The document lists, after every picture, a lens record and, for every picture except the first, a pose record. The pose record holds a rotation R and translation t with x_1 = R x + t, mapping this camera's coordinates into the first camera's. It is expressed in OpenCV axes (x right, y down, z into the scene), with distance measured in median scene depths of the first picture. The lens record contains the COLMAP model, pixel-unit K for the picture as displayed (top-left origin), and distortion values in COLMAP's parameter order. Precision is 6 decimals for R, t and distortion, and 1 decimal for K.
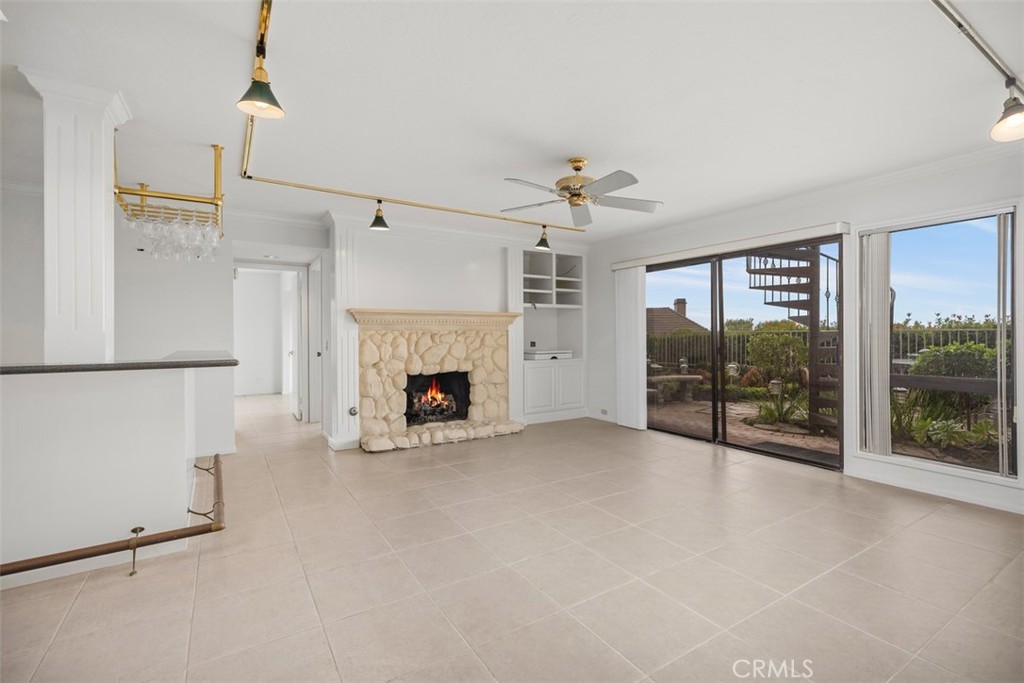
lens RADIAL K [[470.1, 0, 506.6], [0, 470.1, 336.6], [0, 0, 1]] dist [-0.002288, 0.000792]
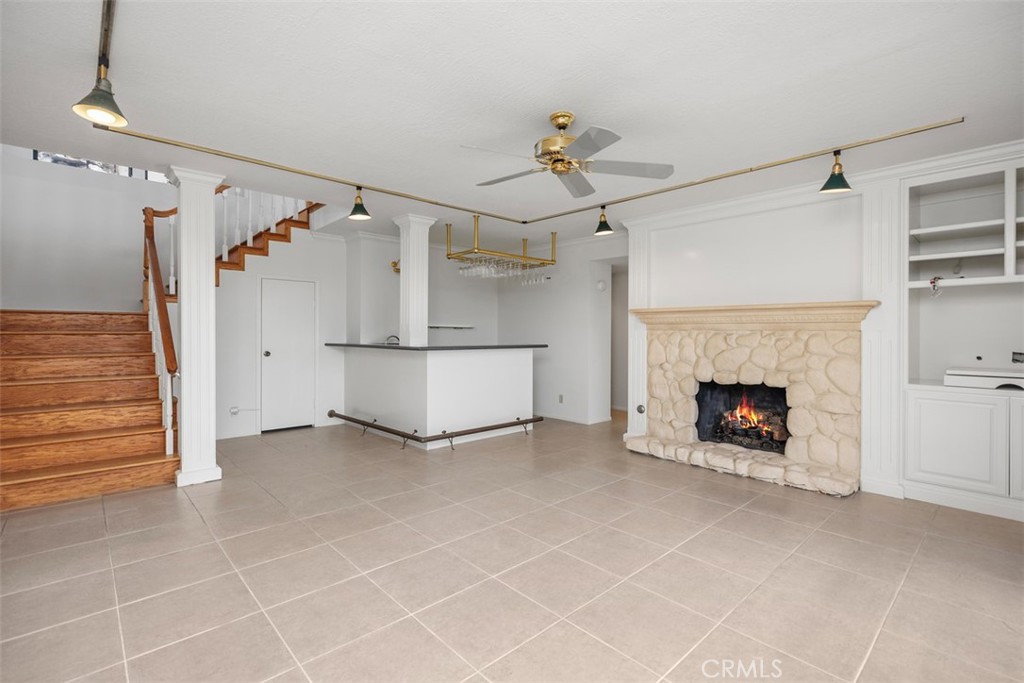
lens RADIAL K [[470.1, 0, 509.0], [0, 470.1, 331.6], [0, 0, 1]] dist [-0.002288, 0.000792]
pose [[0.166444, -0.000029, -0.986051, 0.585639], [-0.013537, 0.999906, -0.002314, -0.003792], [0.985958, 0.013733, 0.166428, 0.498803]]
